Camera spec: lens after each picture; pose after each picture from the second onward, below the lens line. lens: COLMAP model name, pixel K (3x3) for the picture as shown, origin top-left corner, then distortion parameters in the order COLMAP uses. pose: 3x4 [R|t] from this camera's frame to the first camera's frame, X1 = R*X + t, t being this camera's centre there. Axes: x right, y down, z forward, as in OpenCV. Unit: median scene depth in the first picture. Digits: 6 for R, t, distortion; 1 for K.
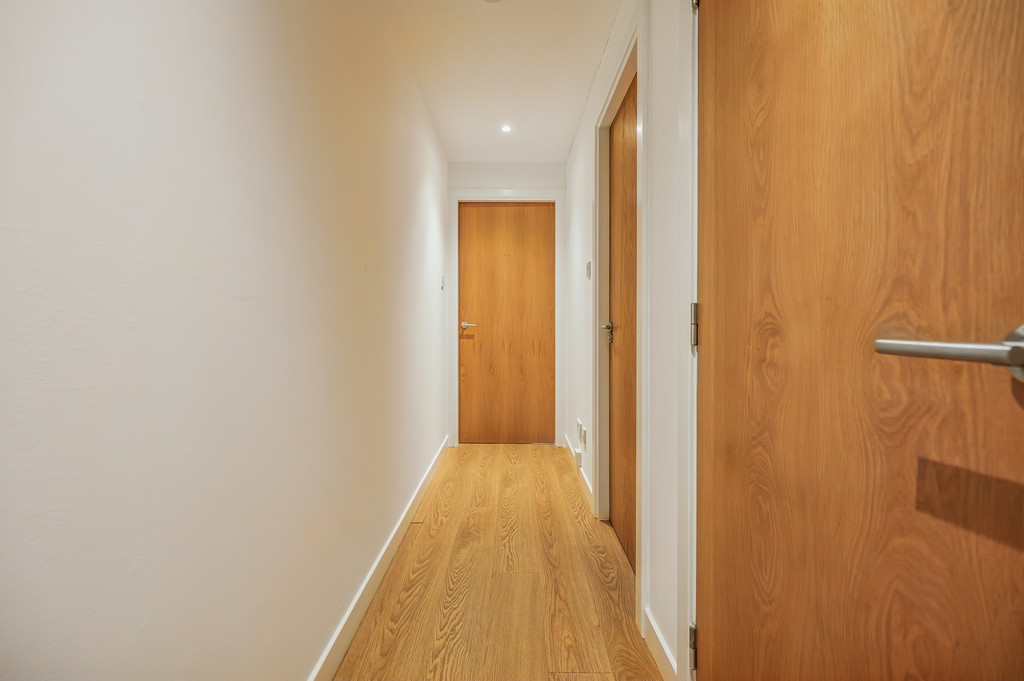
lens RADIAL K [[407.0, 0, 513.1], [0, 407.0, 330.6], [0, 0, 1]] dist [-0.000542, -0.000159]
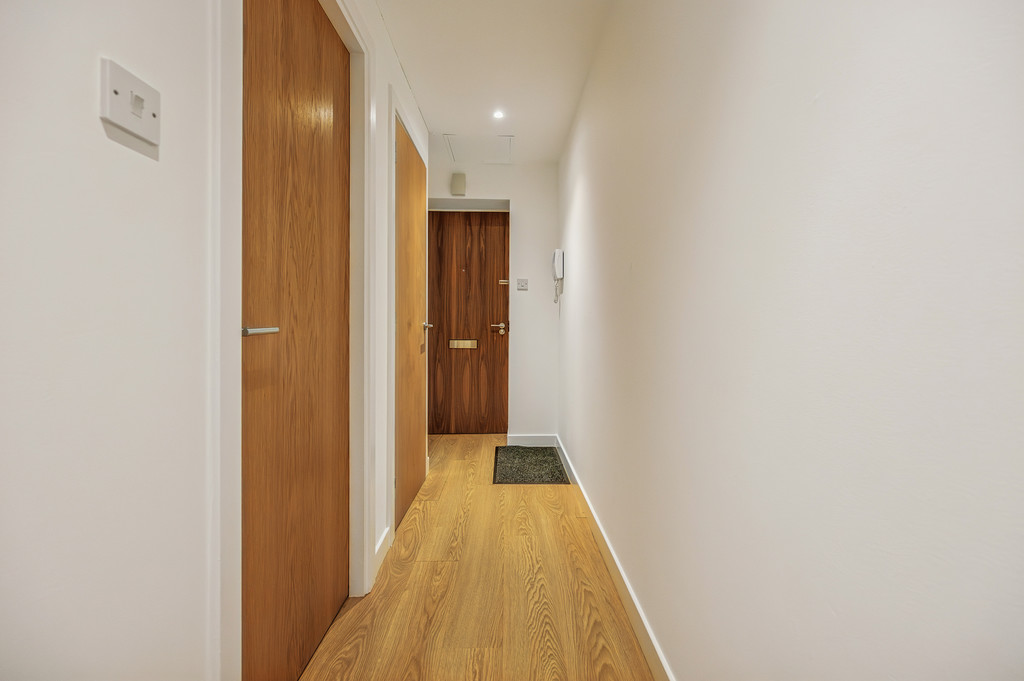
lens RADIAL K [[407.0, 0, 513.1], [0, 407.0, 330.6], [0, 0, 1]] dist [-0.000542, -0.000159]
pose [[-0.999833, 0.001002, -0.018246, -0.062907], [0.000390, 0.999440, 0.033470, -0.032236], [0.018269, 0.033457, -0.999273, 1.901432]]
